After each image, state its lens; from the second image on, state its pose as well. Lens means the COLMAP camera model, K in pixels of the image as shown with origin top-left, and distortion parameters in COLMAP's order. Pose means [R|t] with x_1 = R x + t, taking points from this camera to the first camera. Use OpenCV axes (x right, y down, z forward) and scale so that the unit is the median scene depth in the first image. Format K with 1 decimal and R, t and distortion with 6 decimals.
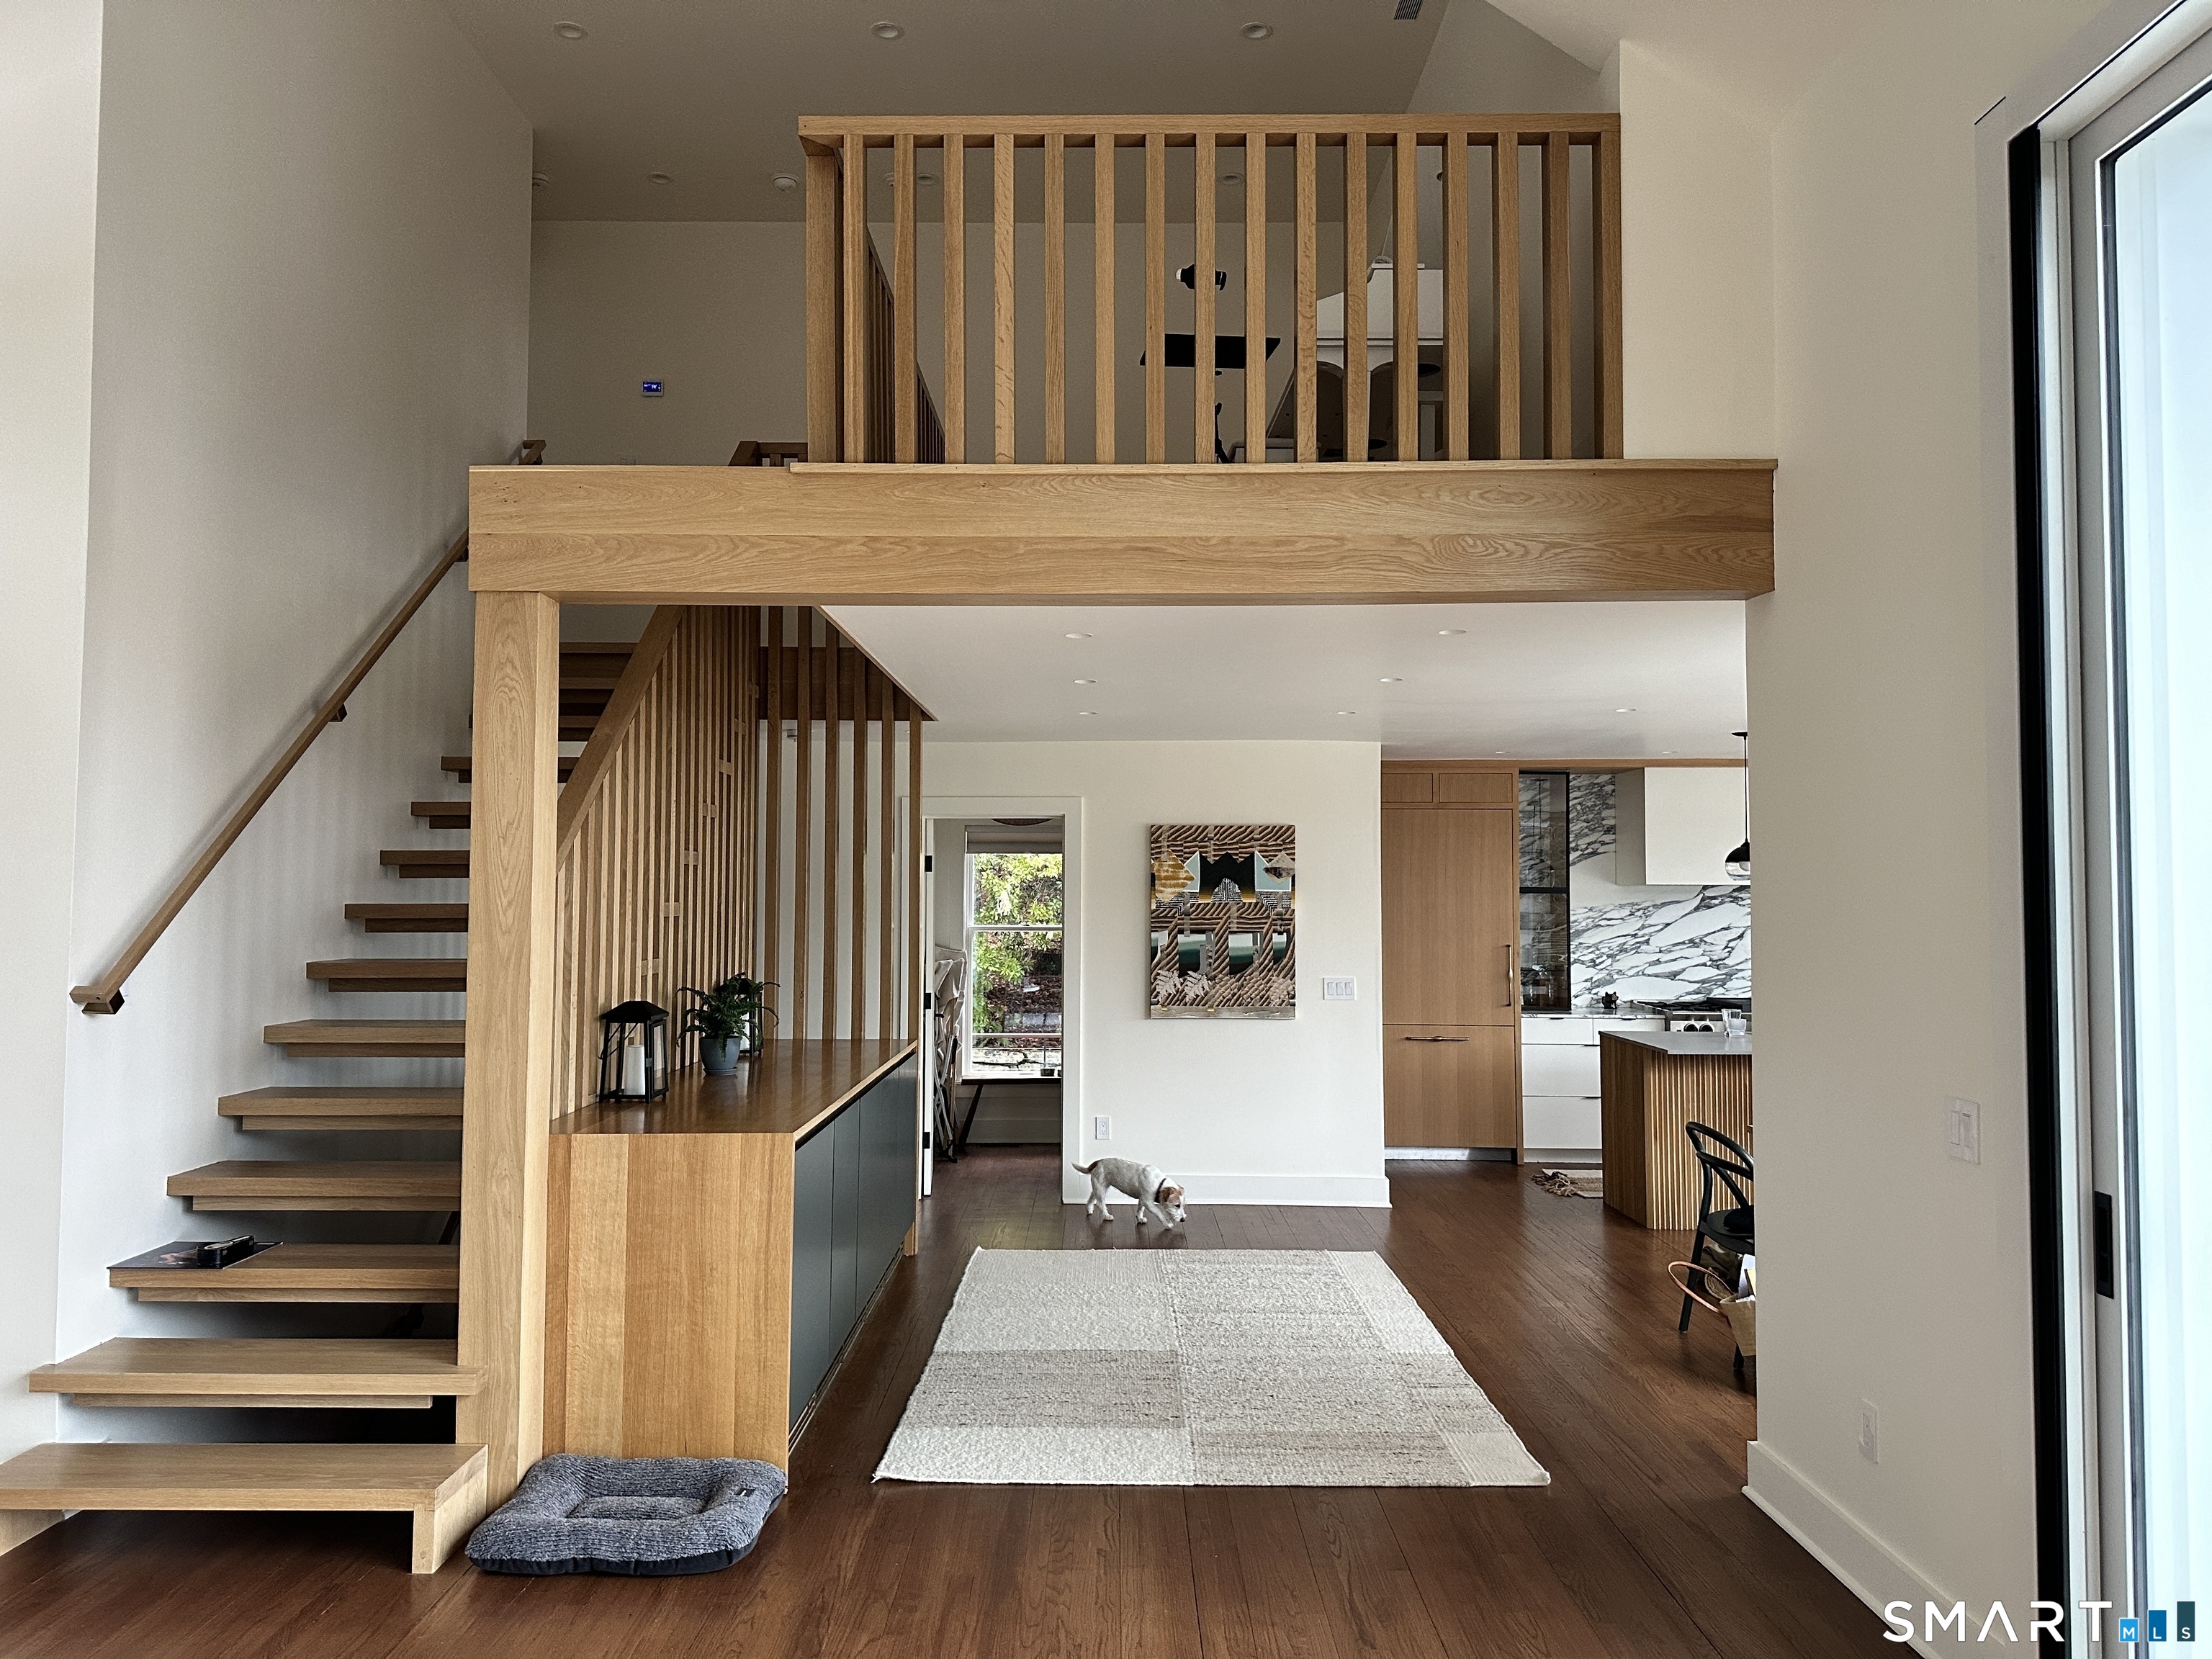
lens RADIAL K [[1552.5, 0, 1097.9], [0, 1552.5, 827.7], [0, 0, 1]] dist [0.066106, 0.000283]
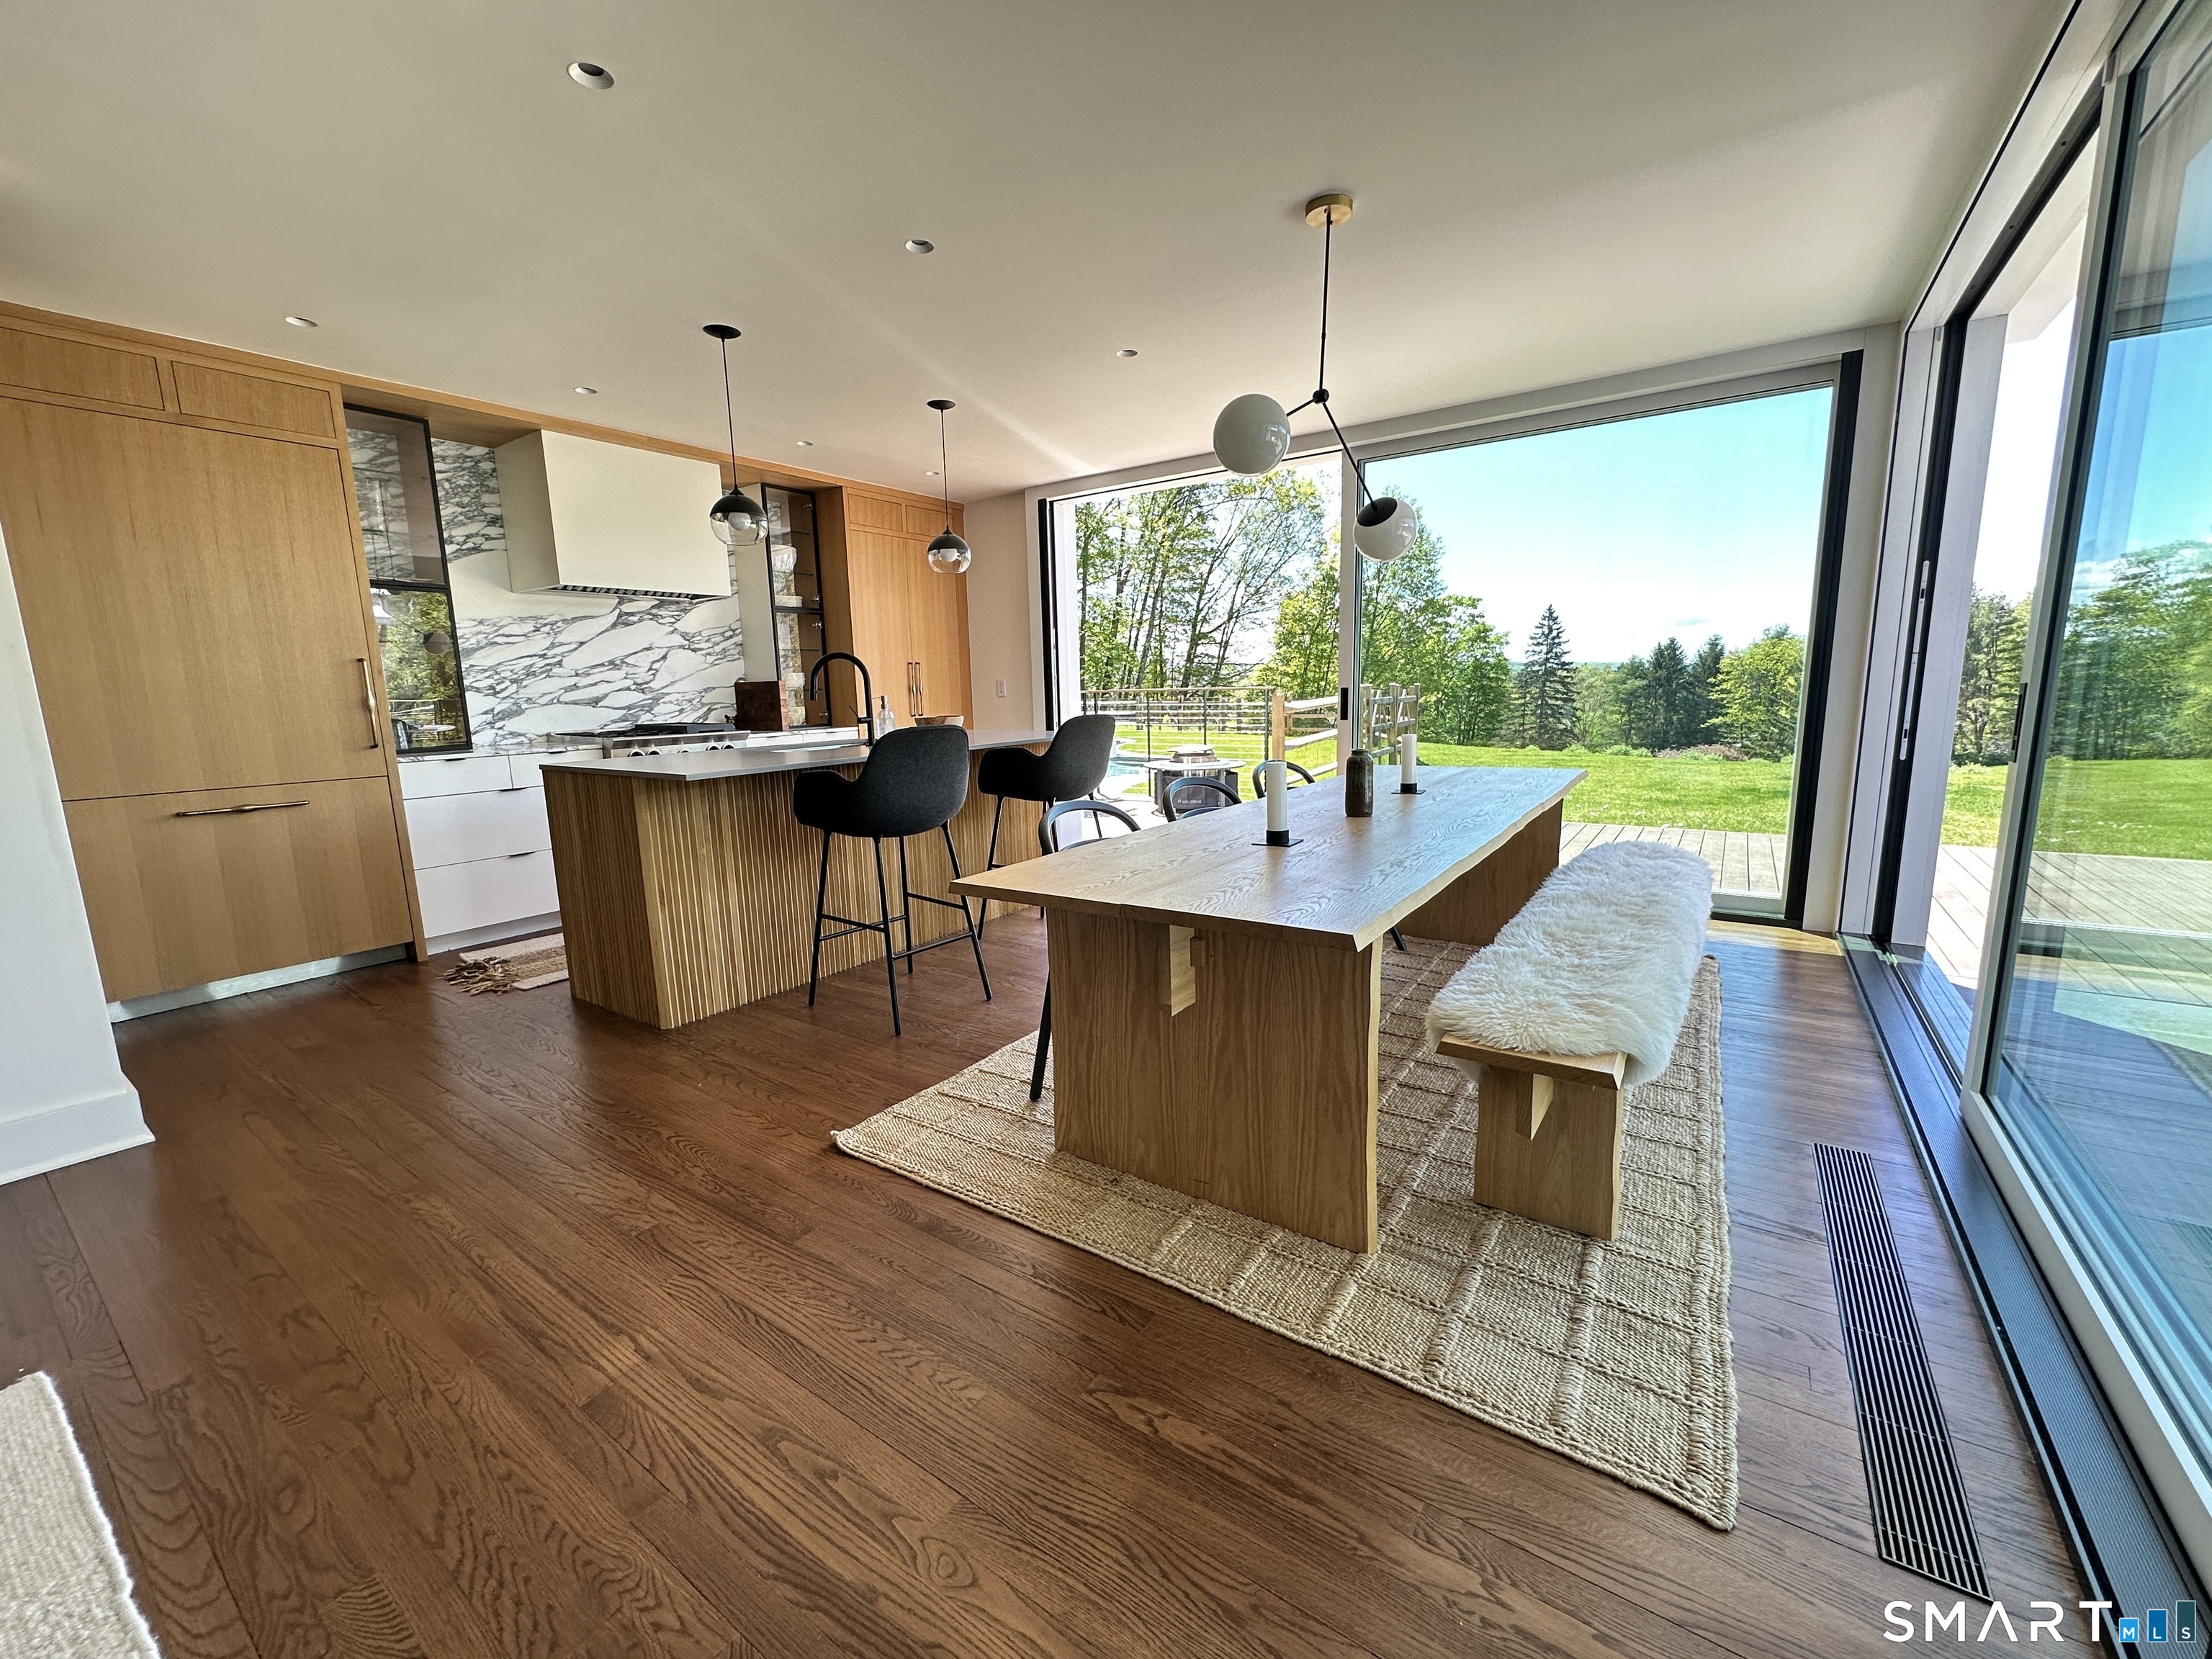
lens RADIAL K [[885.8, 0, 1097.0], [0, 885.8, 828.2], [0, 0, 1]] dist [-0.001700, -0.000182]
pose [[0.575972, -0.149368, 0.803707, 0.119246], [-0.006282, 0.982327, 0.187066, 0.069122], [-0.817445, -0.112793, 0.564855, 0.480398]]
